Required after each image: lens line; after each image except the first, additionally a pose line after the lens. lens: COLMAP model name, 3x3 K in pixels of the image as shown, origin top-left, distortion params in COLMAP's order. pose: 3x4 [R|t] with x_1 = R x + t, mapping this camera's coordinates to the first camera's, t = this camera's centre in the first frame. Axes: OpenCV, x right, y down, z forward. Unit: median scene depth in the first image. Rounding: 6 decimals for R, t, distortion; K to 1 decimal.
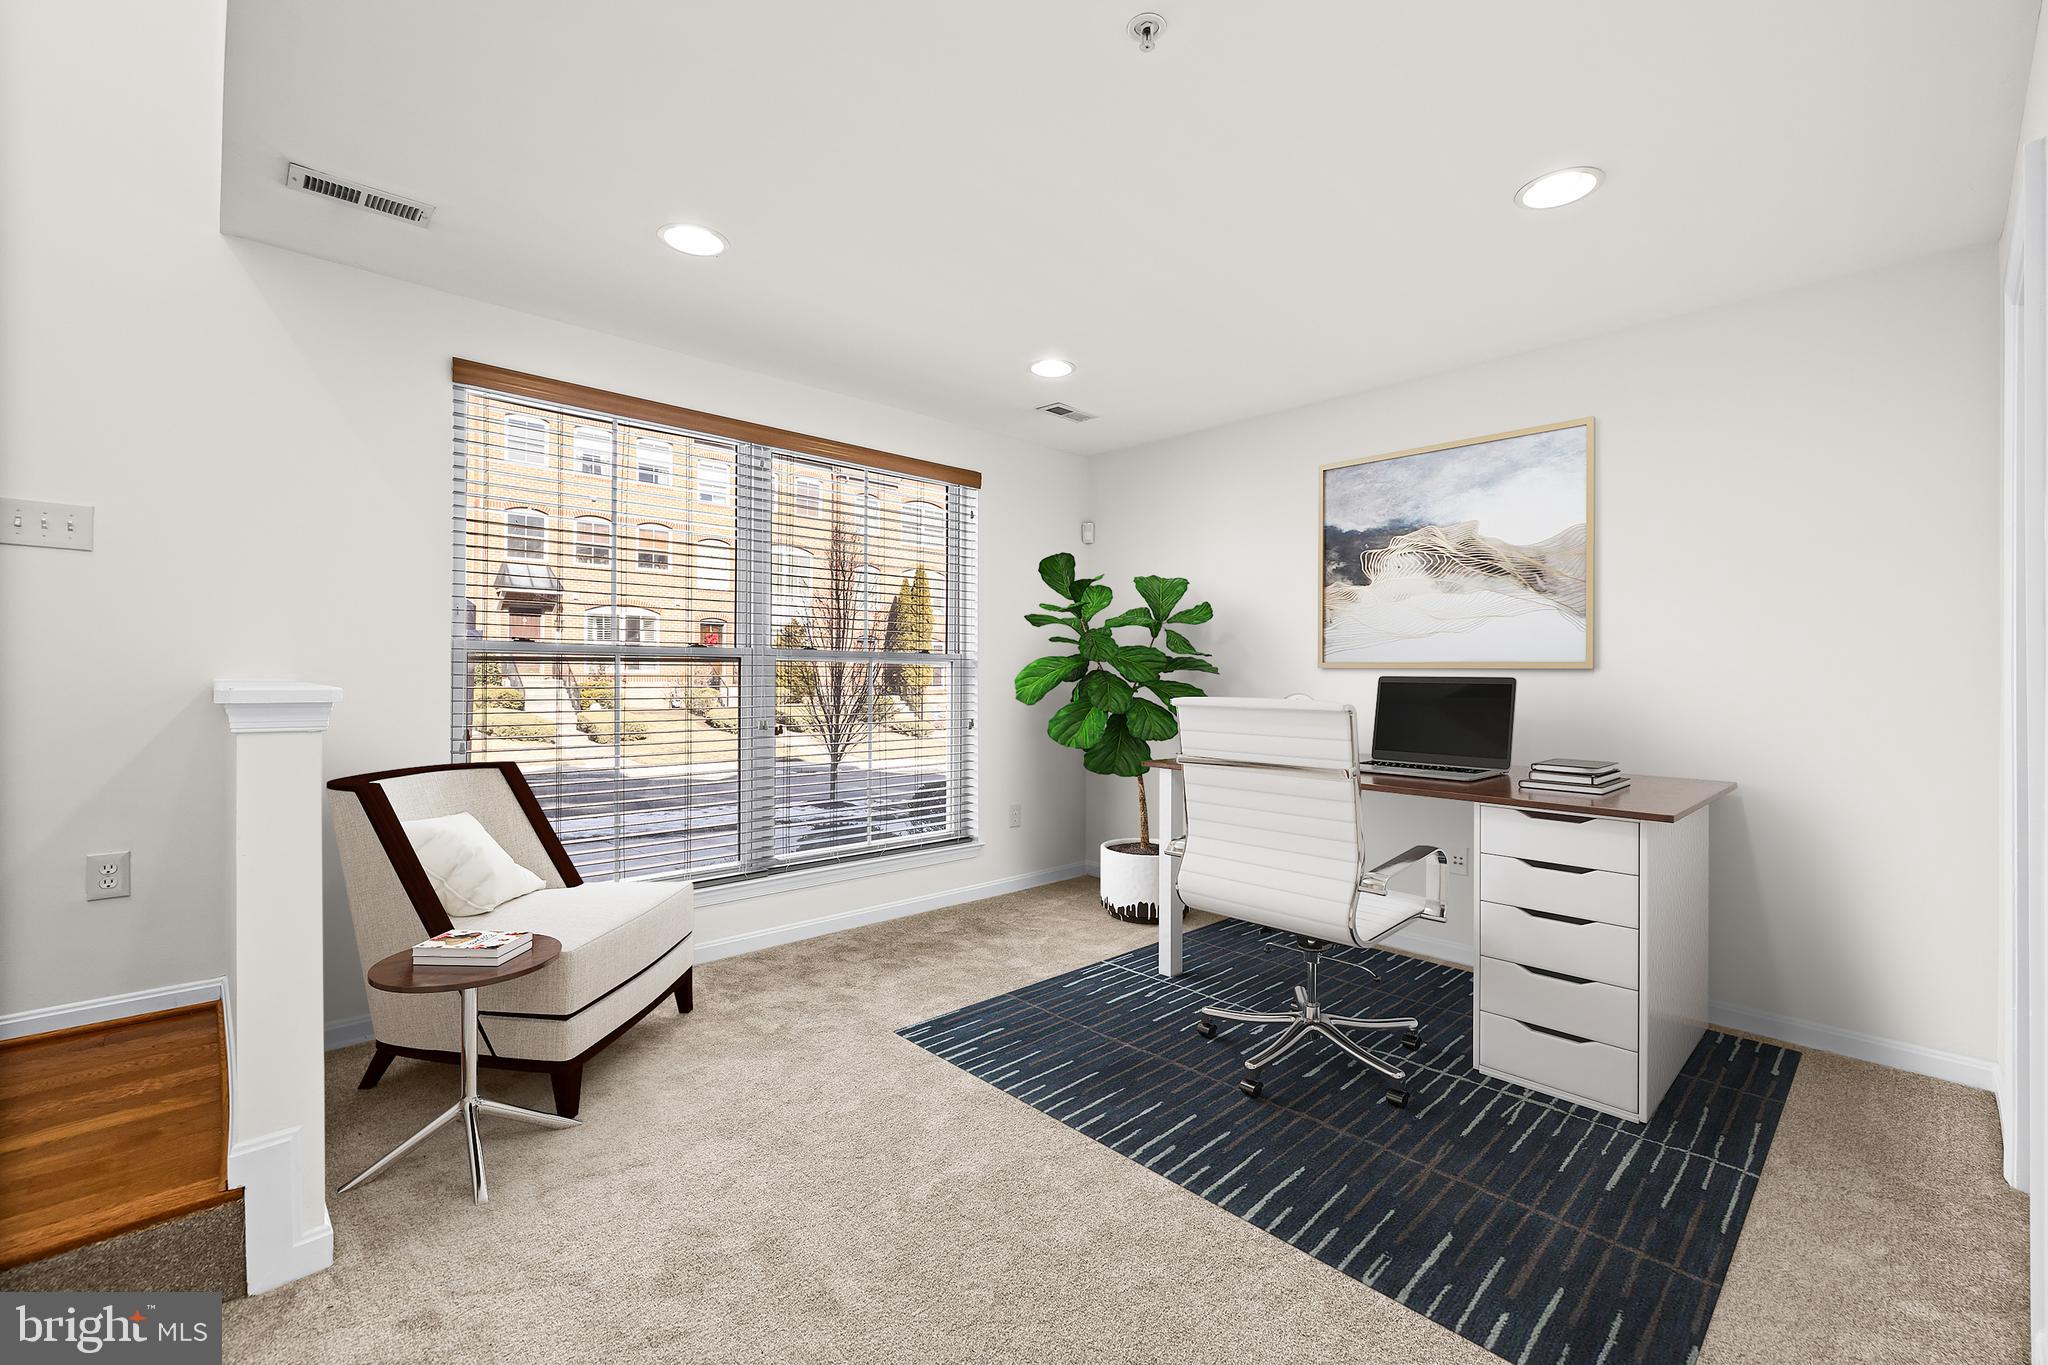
lens RADIAL K [[840.7, 0, 1012.1], [0, 840.7, 687.1], [0, 0, 1]] dist [-0.000480, -0.000170]
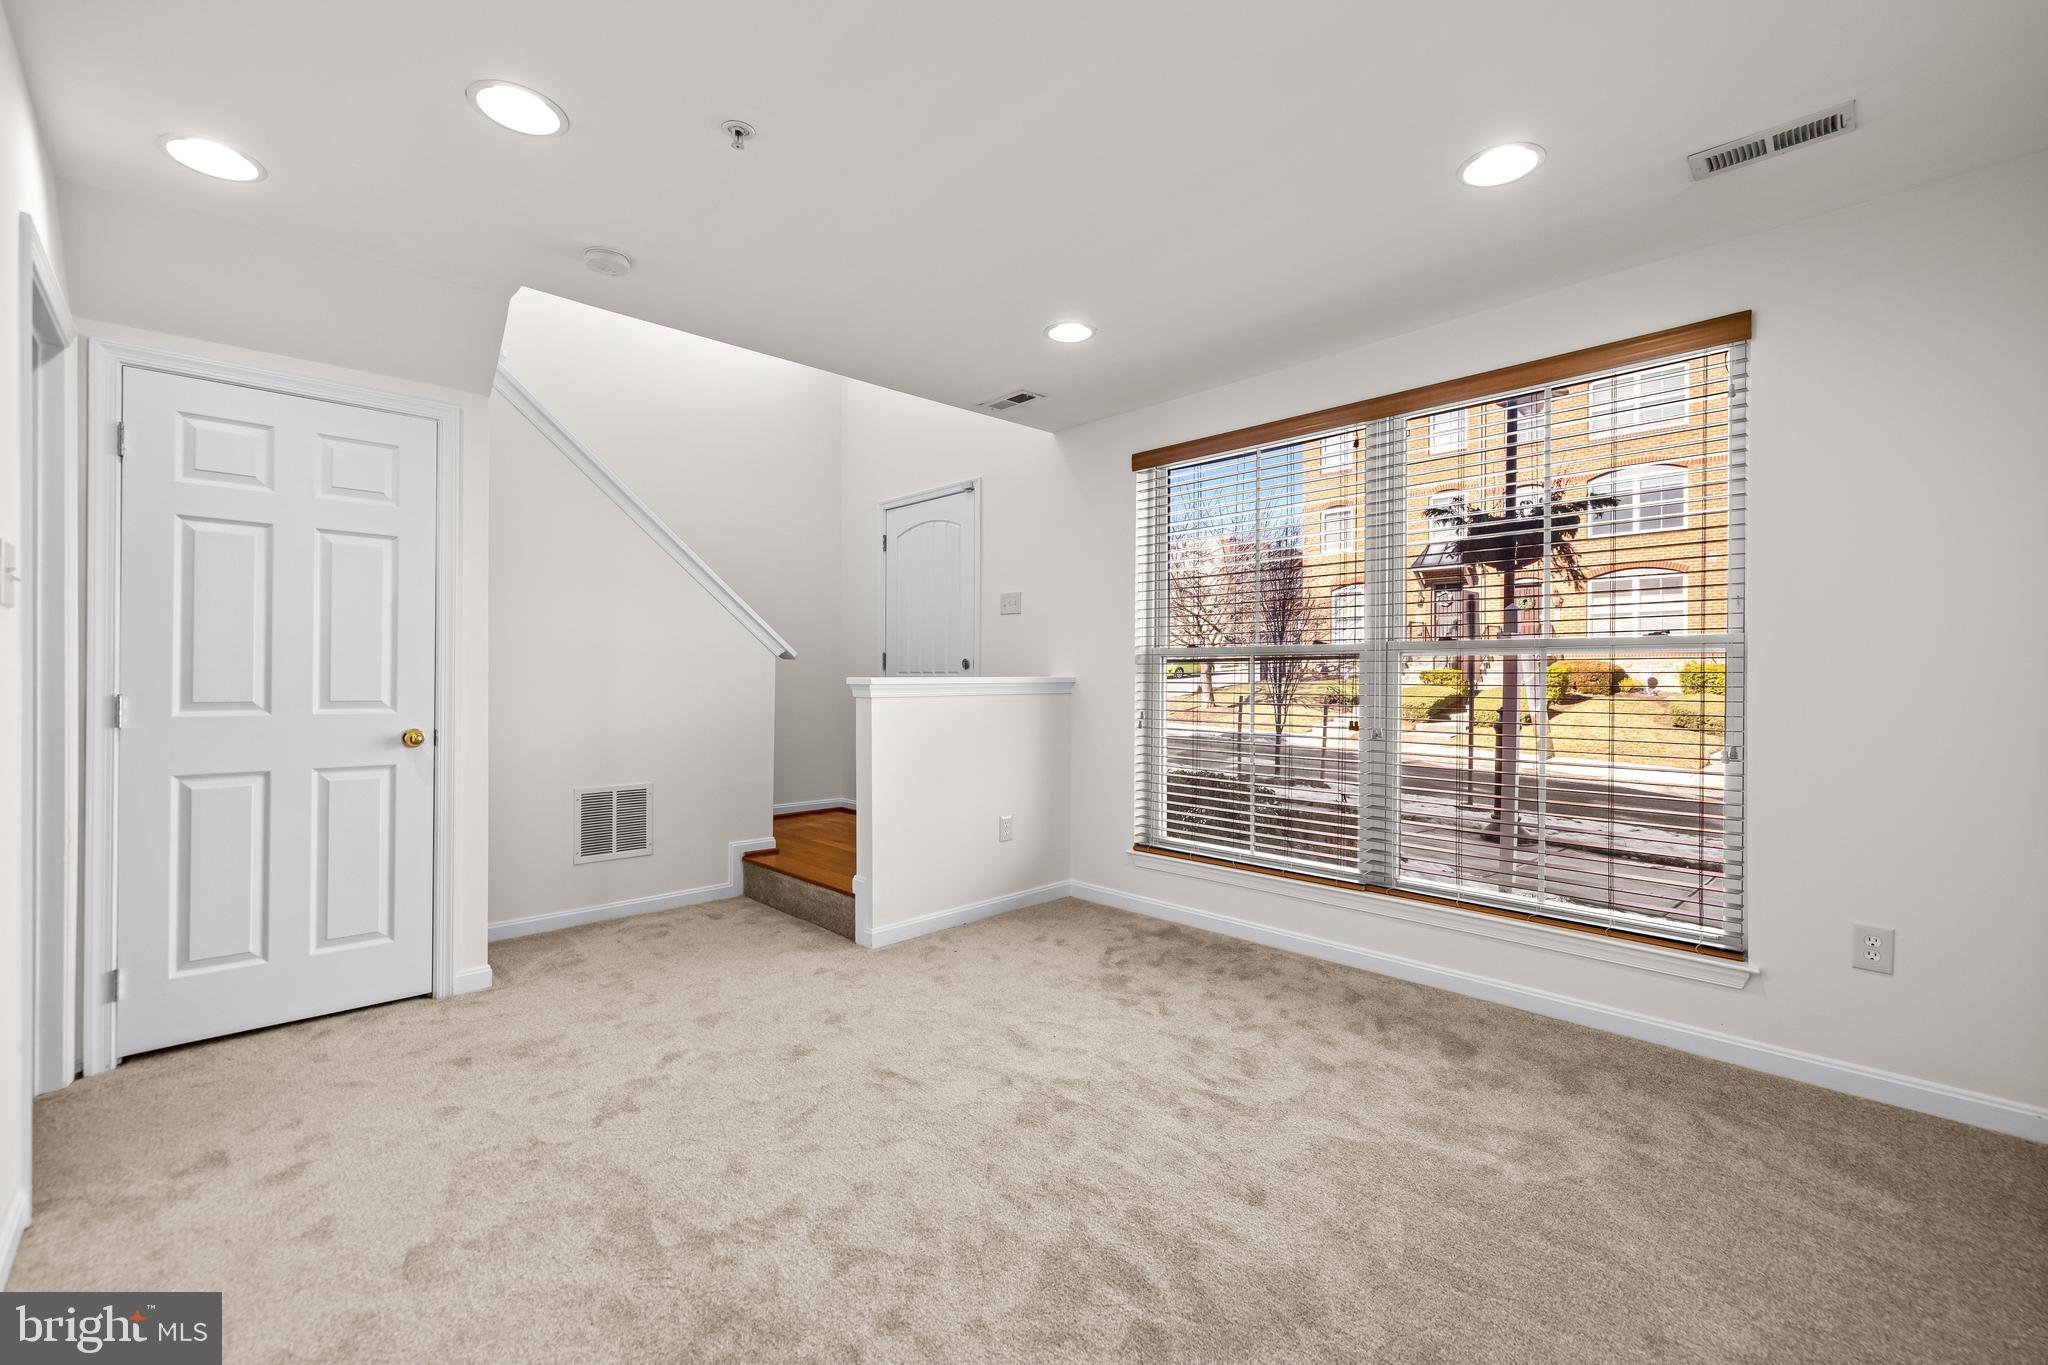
lens RADIAL K [[863.3, 0, 1015.5], [0, 863.3, 639.6], [0, 0, 1]] dist [0.001125, -0.000259]
pose [[0.014666, -0.032991, -0.999348, 0.584150], [-0.003594, 0.999447, -0.033047, -0.000157], [0.999886, 0.004076, 0.014539, 0.590586]]
